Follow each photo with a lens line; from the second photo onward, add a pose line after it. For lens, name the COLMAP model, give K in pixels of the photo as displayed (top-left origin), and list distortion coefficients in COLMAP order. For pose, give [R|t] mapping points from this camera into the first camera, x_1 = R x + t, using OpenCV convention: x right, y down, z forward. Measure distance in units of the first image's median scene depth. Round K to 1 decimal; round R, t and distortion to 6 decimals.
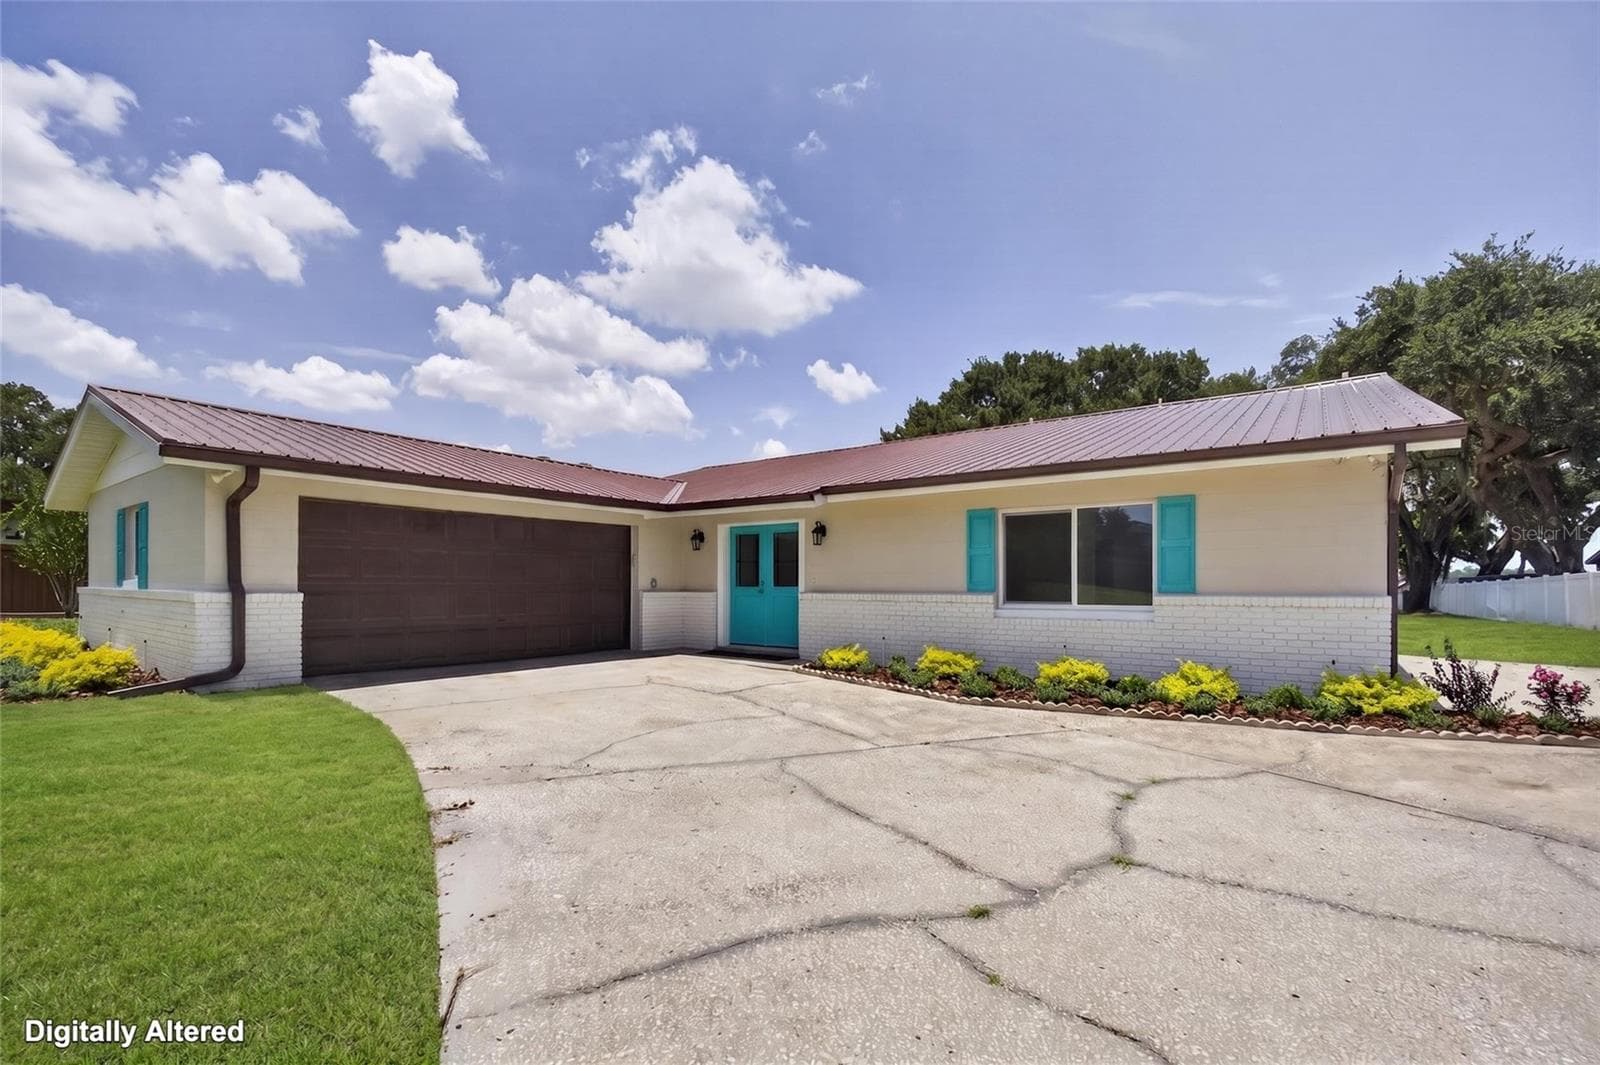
lens RADIAL K [[691.4, 0, 796.9], [0, 691.4, 576.2], [0, 0, 1]] dist [0.000493, 0.000147]
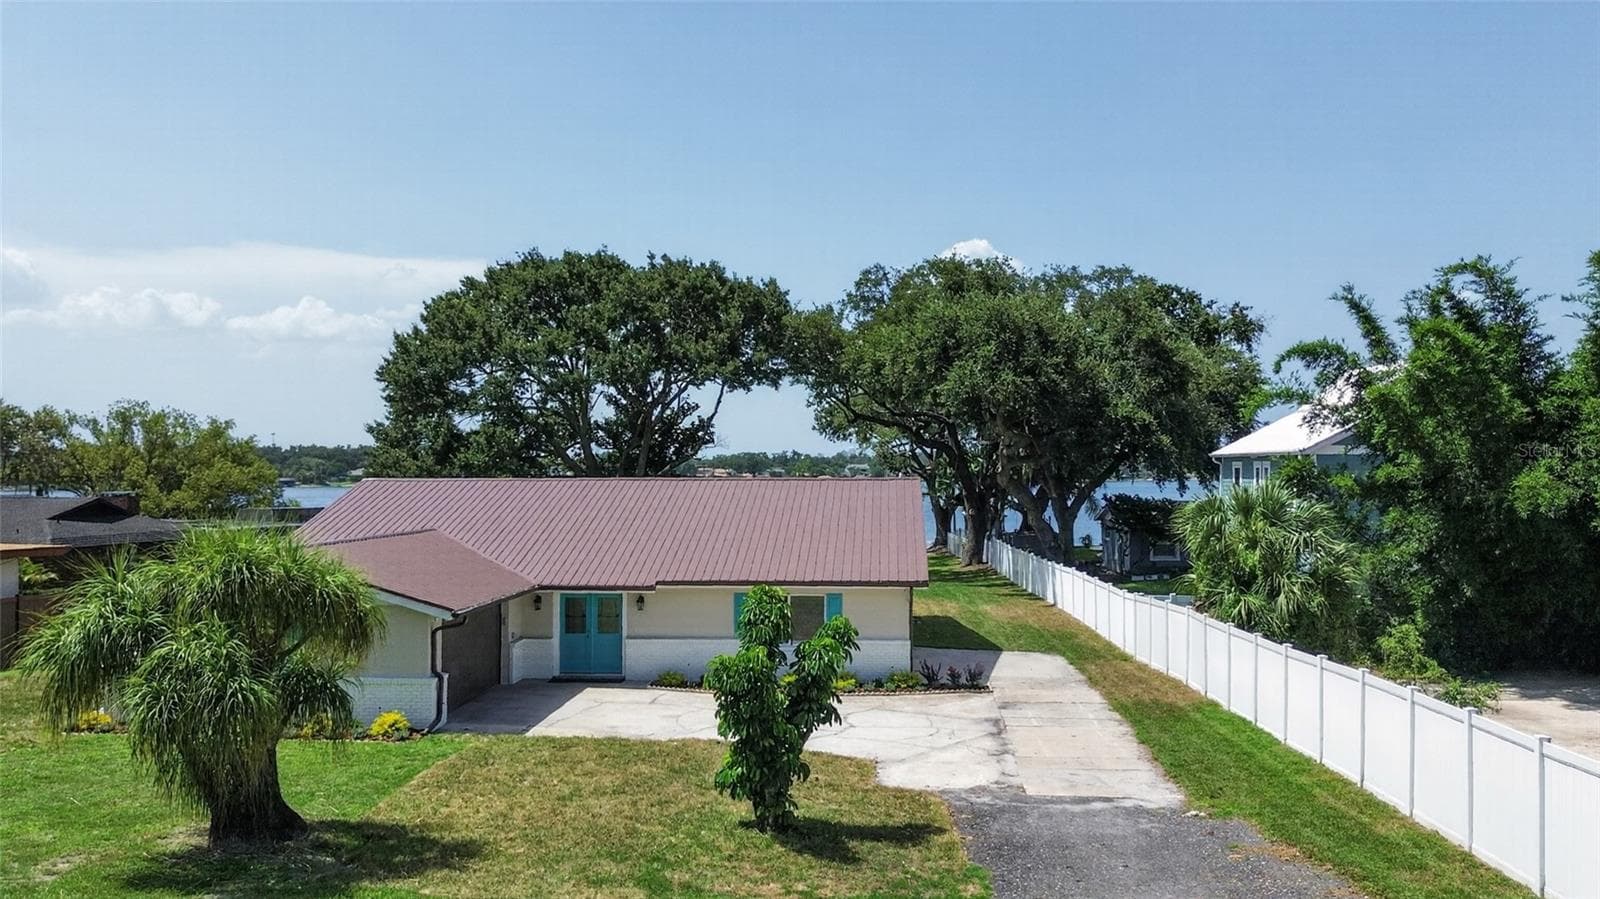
lens RADIAL K [[1408.3, 0, 800.0], [0, 1408.3, 449.5], [0, 0, 1]] dist [0.043017, -0.007666]
pose [[0.834640, 0.012729, 0.550649, -1.300734], [-0.011648, 0.999917, -0.005458, -0.359215], [-0.550673, -0.001859, 0.834719, -1.735241]]
